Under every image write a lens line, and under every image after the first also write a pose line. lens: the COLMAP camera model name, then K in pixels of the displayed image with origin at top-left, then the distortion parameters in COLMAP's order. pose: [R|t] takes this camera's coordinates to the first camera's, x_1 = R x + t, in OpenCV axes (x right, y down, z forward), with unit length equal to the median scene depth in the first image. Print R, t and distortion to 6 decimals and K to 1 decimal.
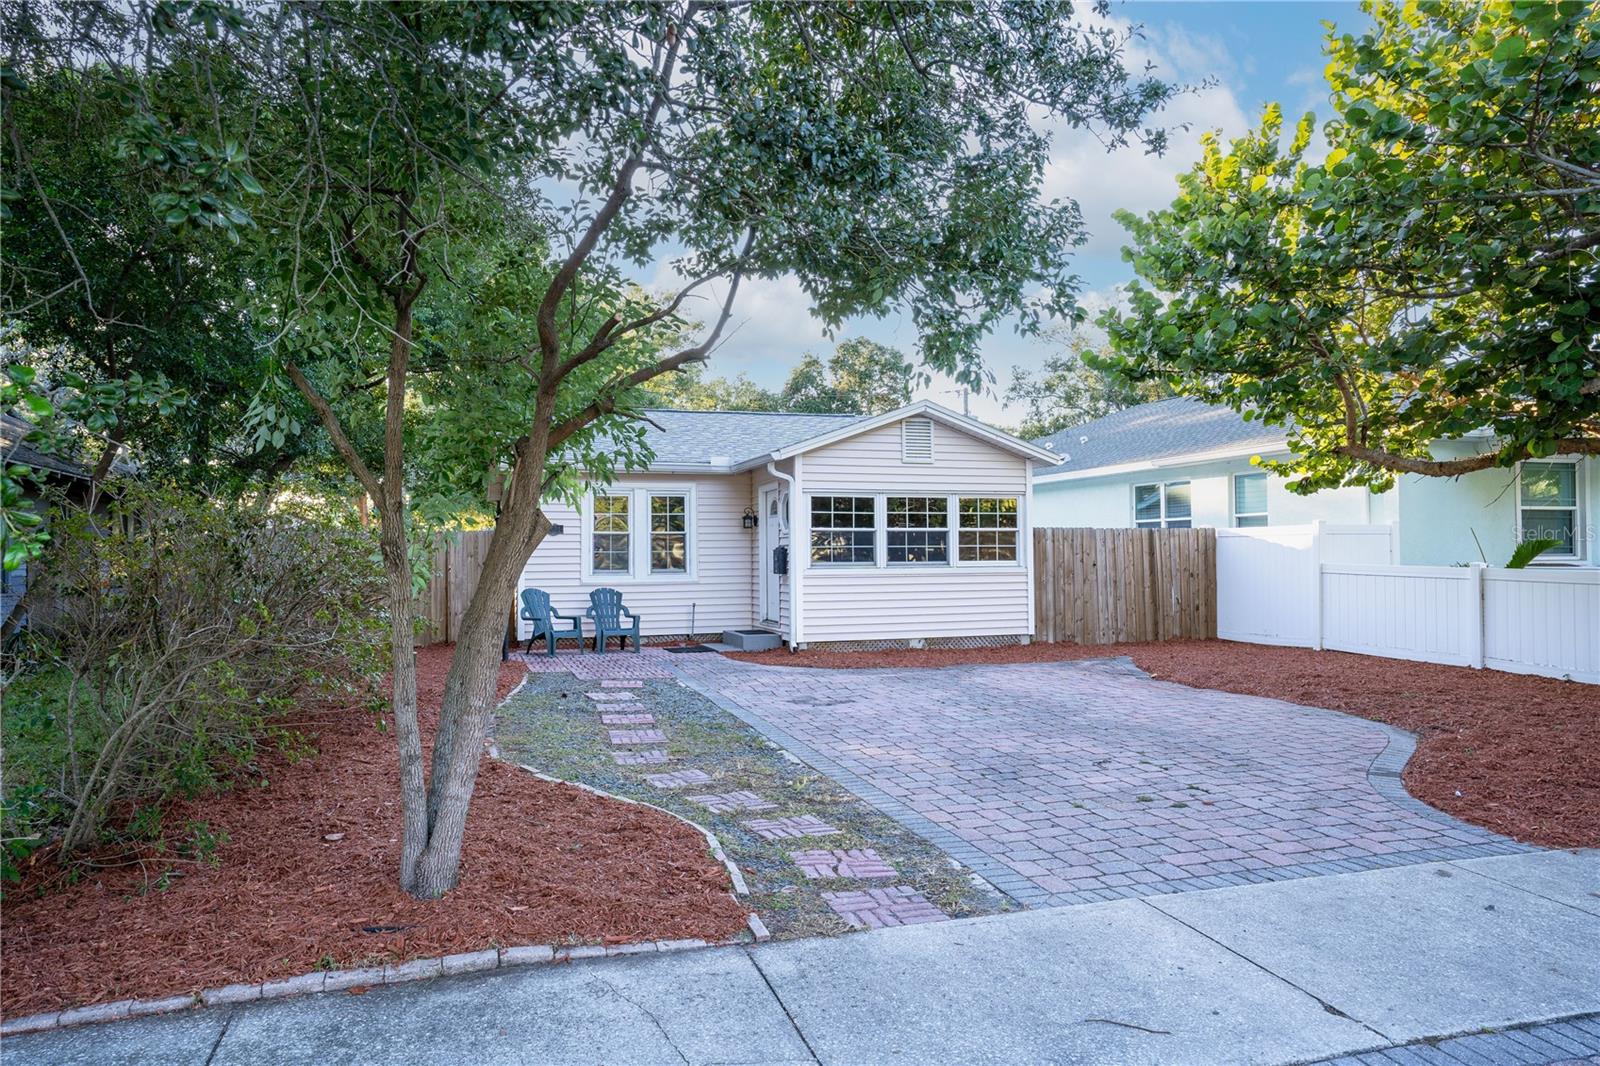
lens RADIAL K [[1046.6, 0, 800.0], [0, 1046.6, 533.0], [0, 0, 1]] dist [0.003757, 0.006222]
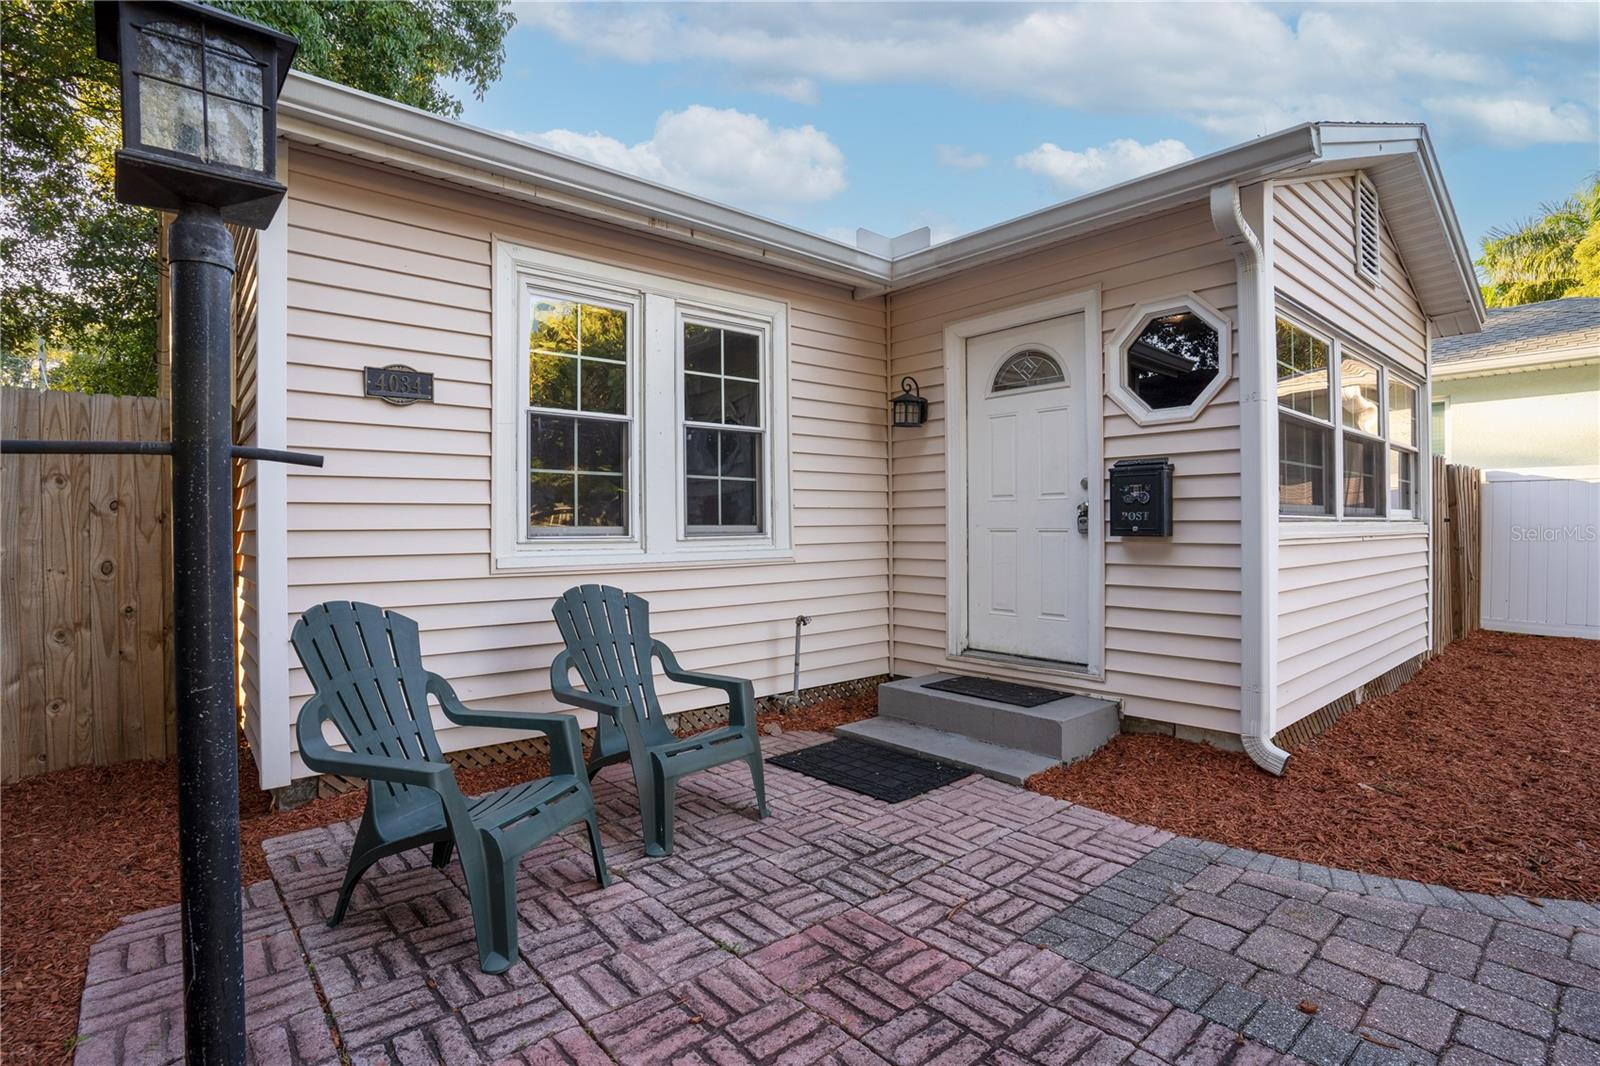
lens RADIAL K [[772.3, 0, 800.0], [0, 772.3, 533.0], [0, 0, 1]] dist [-0.065990, 0.000264]
pose [[0.921275, -0.002140, 0.388905, -0.218990], [-0.007913, 0.999675, 0.024247, 0.032103], [-0.388830, -0.025416, 0.920959, 0.780878]]
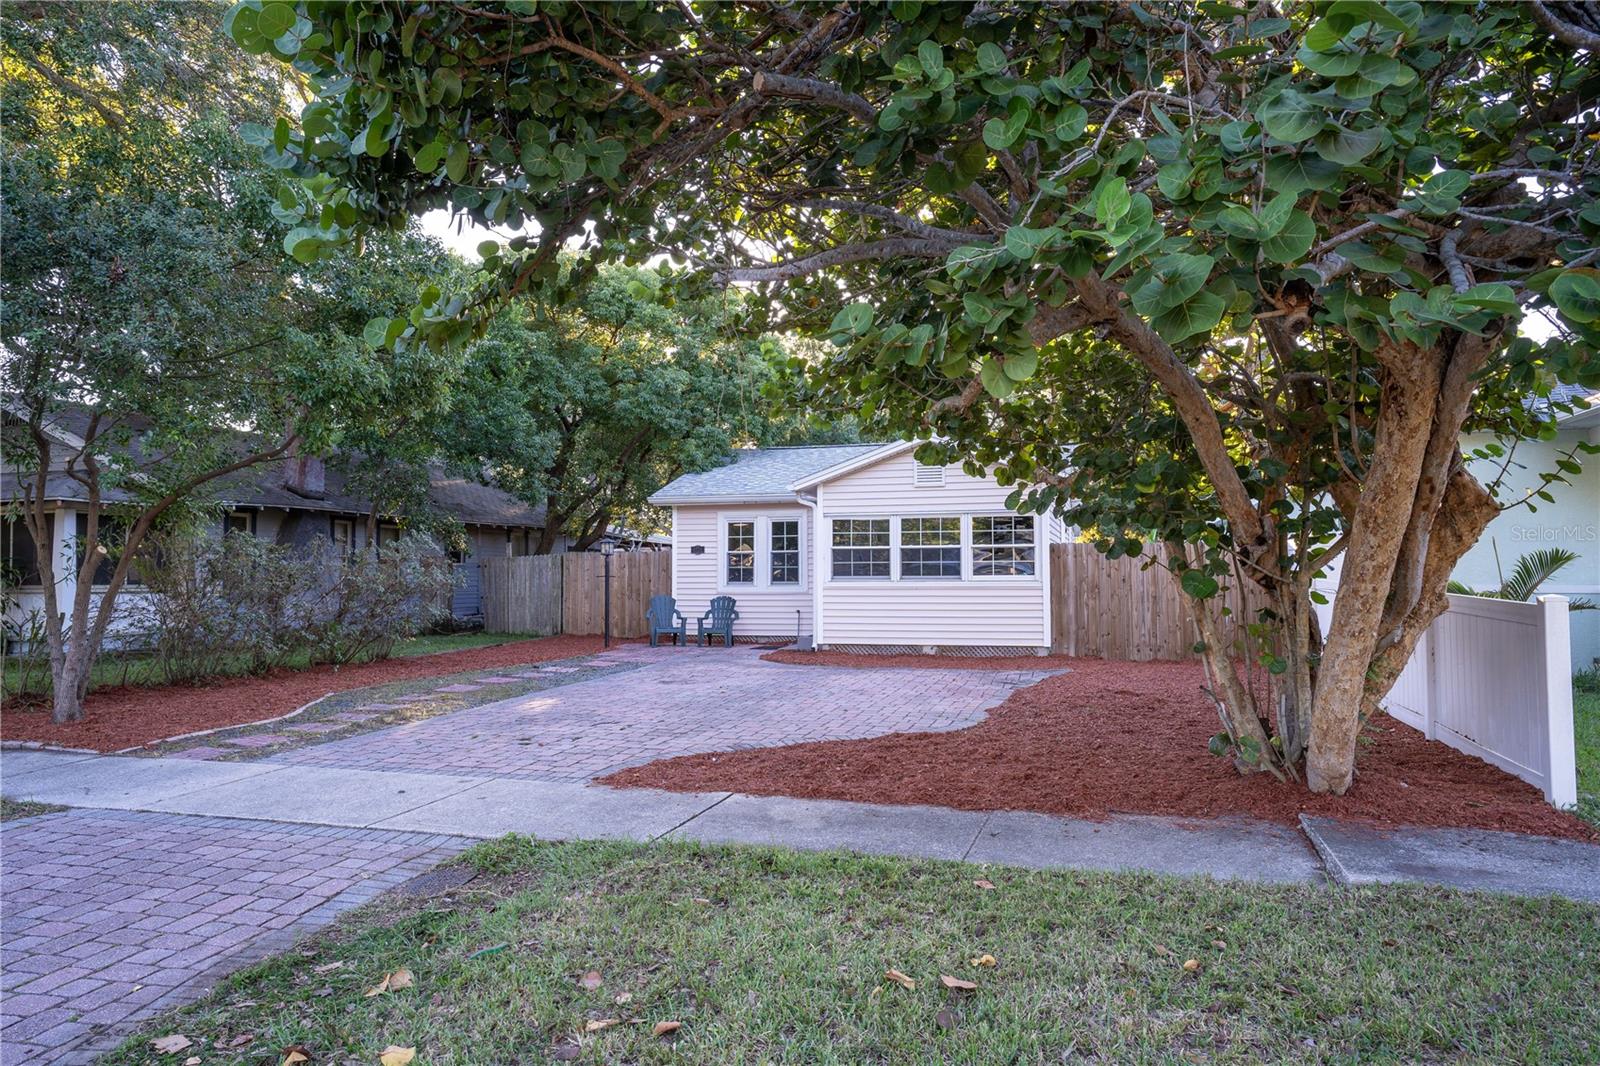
lens RADIAL K [[1046.6, 0, 800.0], [0, 1046.6, 533.0], [0, 0, 1]] dist [0.003757, 0.006222]
pose [[0.830467, -0.019411, -0.556729, 0.593778], [0.011294, 0.999774, -0.018012, 0.000556], [0.556953, 0.008671, 0.830499, 0.006667]]
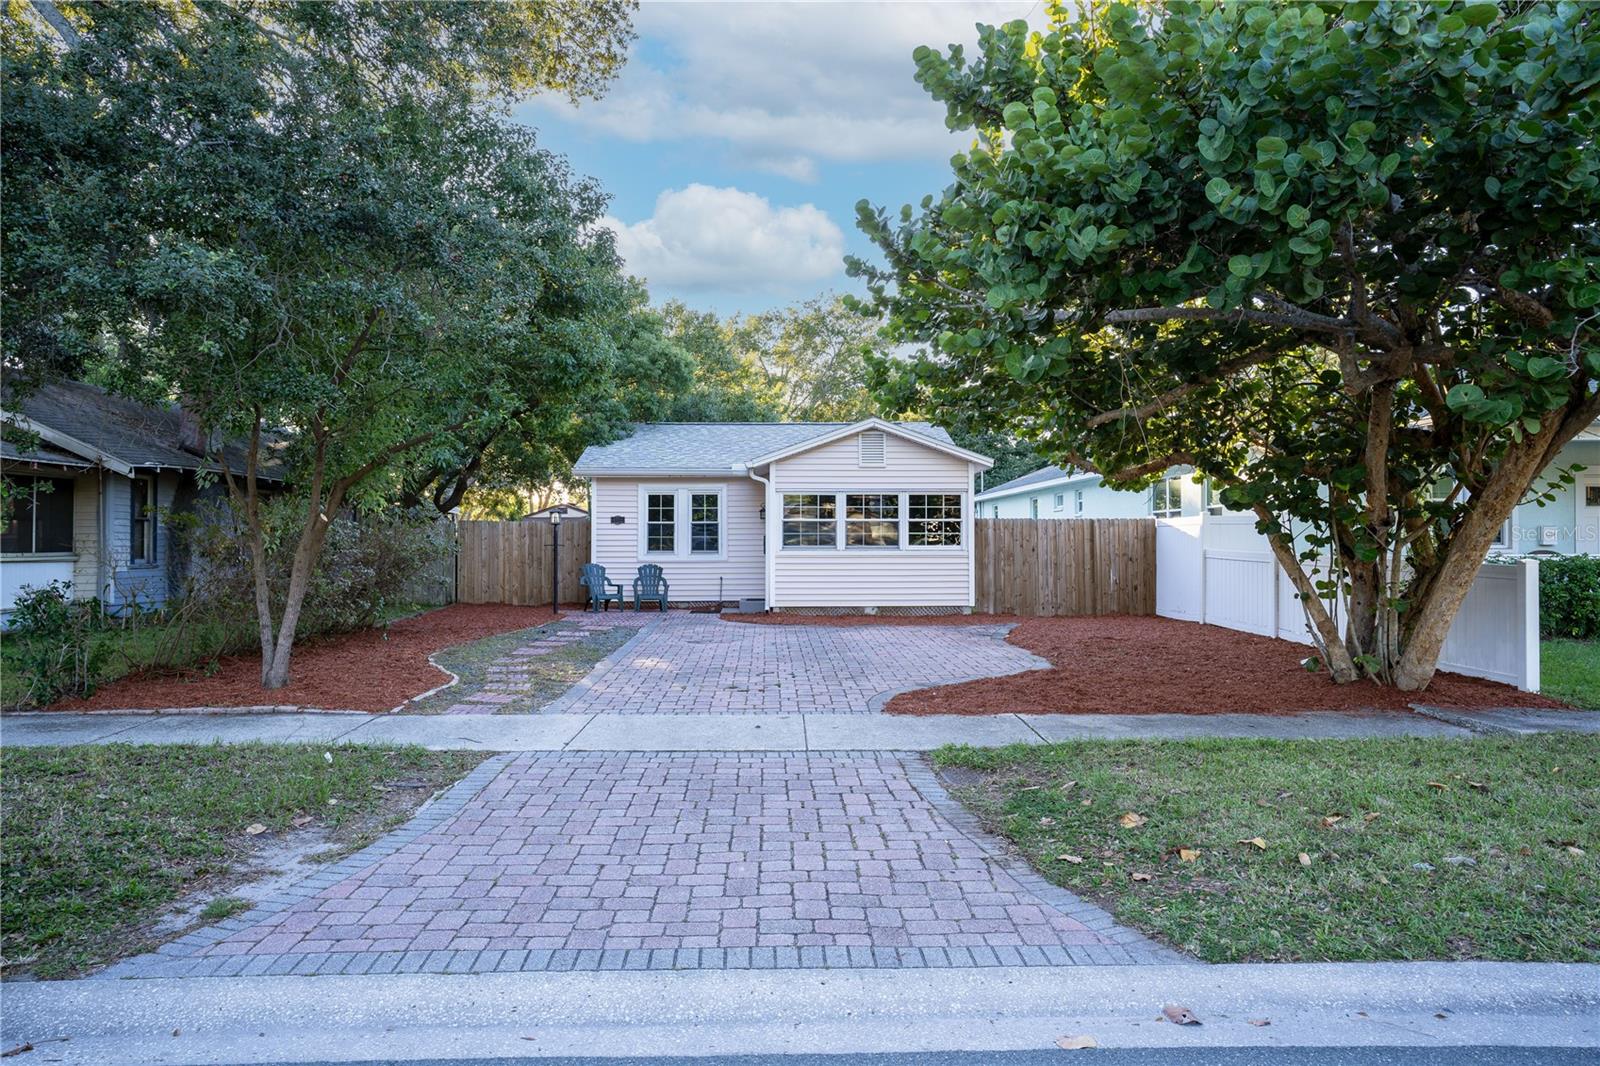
lens RADIAL K [[1046.6, 0, 800.0], [0, 1046.6, 533.0], [0, 0, 1]] dist [0.003757, 0.006222]
pose [[0.961860, 0.003370, -0.273522, 0.360602], [-0.000009, 0.999925, 0.012287, -0.003207], [0.273542, -0.011816, 0.961787, -0.224324]]
